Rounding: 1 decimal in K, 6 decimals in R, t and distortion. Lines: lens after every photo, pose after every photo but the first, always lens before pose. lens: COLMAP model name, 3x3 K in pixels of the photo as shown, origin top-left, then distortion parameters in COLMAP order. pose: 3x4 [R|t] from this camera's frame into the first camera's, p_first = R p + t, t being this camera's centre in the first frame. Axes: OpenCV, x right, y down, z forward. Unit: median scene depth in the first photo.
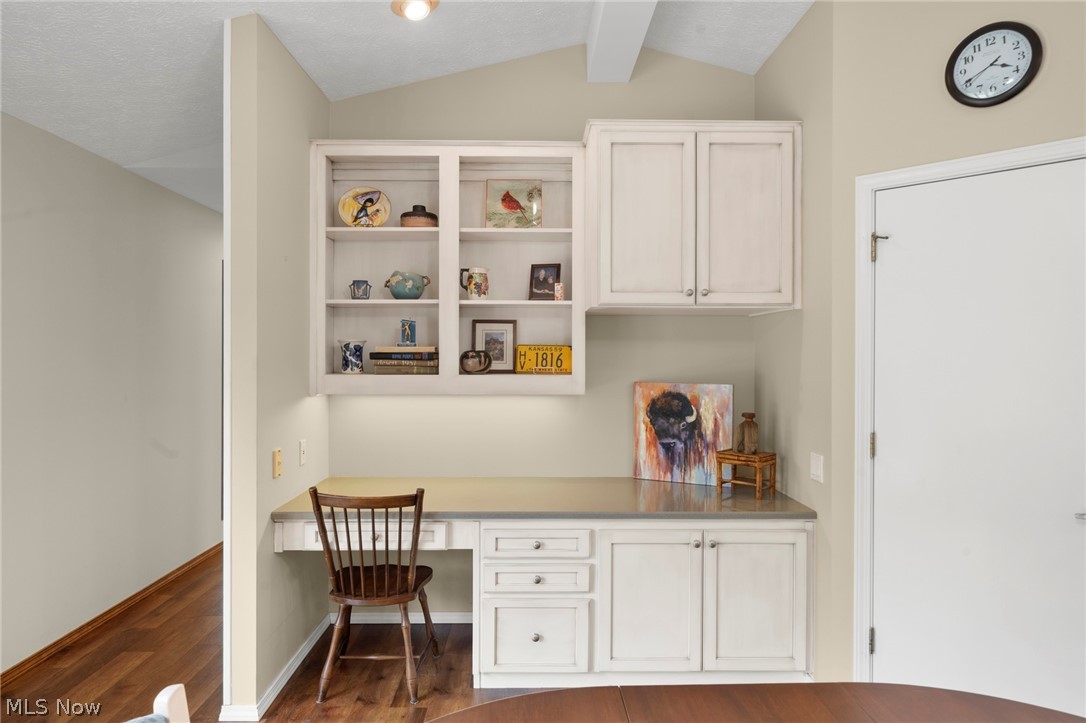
lens RADIAL K [[670.7, 0, 543.0], [0, 670.7, 358.2], [0, 0, 1]] dist [0.002701, 0.000132]
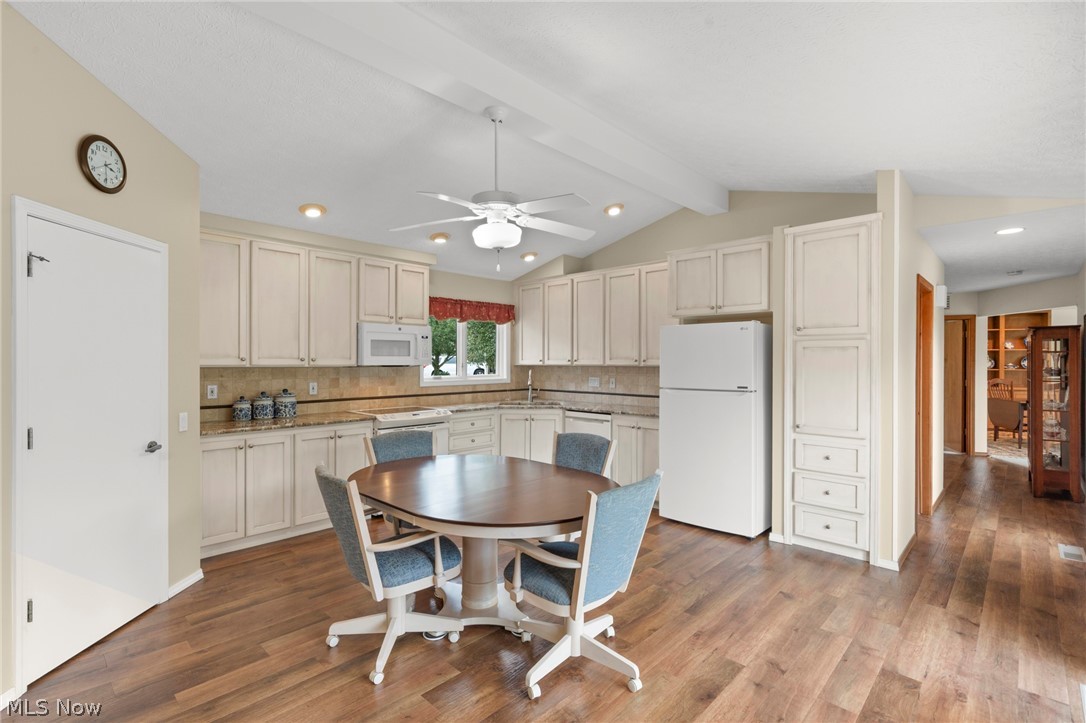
lens RADIAL K [[496.3, 0, 543.8], [0, 496.3, 360.6], [0, 0, 1]] dist [0.000471, -0.000063]
pose [[-0.709298, -0.002702, 0.704903, -0.551514], [-0.000414, 0.999994, 0.003416, -0.004866], [-0.704909, 0.002132, -0.709295, 0.751377]]
